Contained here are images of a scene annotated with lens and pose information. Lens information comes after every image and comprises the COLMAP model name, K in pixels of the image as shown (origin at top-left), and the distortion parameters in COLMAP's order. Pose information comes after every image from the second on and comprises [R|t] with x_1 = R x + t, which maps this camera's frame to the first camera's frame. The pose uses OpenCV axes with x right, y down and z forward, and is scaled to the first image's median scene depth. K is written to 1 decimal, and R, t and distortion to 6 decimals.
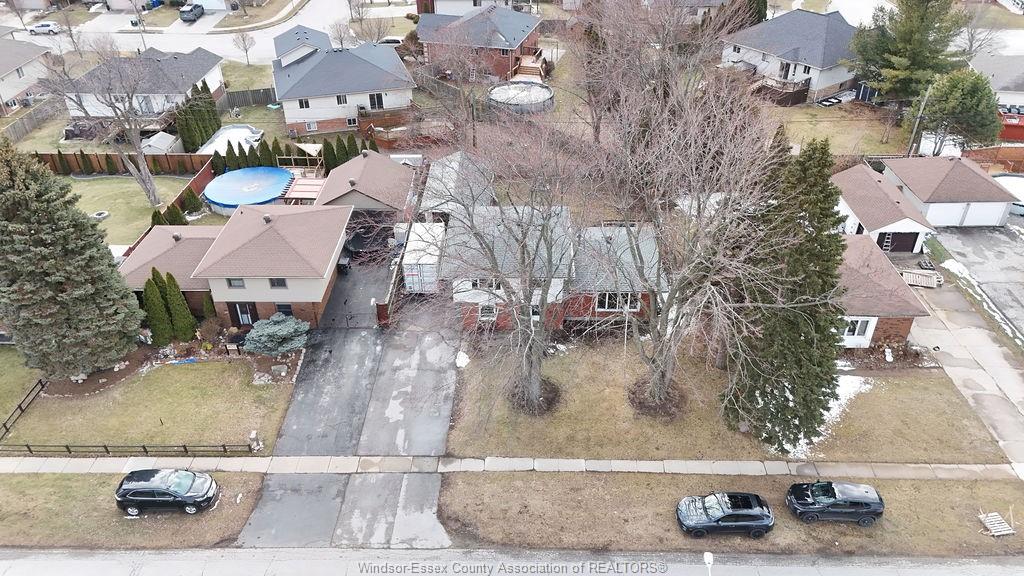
lens RADIAL K [[747.4, 0, 512.0], [0, 747.4, 288.0], [0, 0, 1]] dist [0.077218, -0.080000]
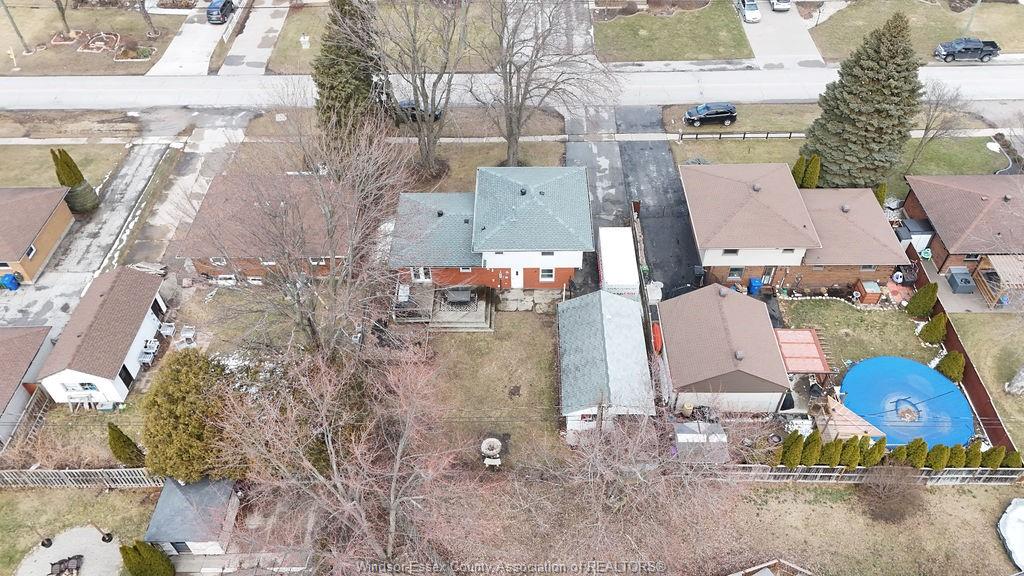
lens RADIAL K [[746.4, 0, 512.0], [0, 746.4, 288.0], [0, 0, 1]] dist [0.088367, -0.070311]
pose [[-0.999629, 0.024418, 0.012073, 0.016543], [0.016322, 0.182062, 0.983152, -1.170258], [0.021809, 0.982984, -0.182393, 1.377228]]
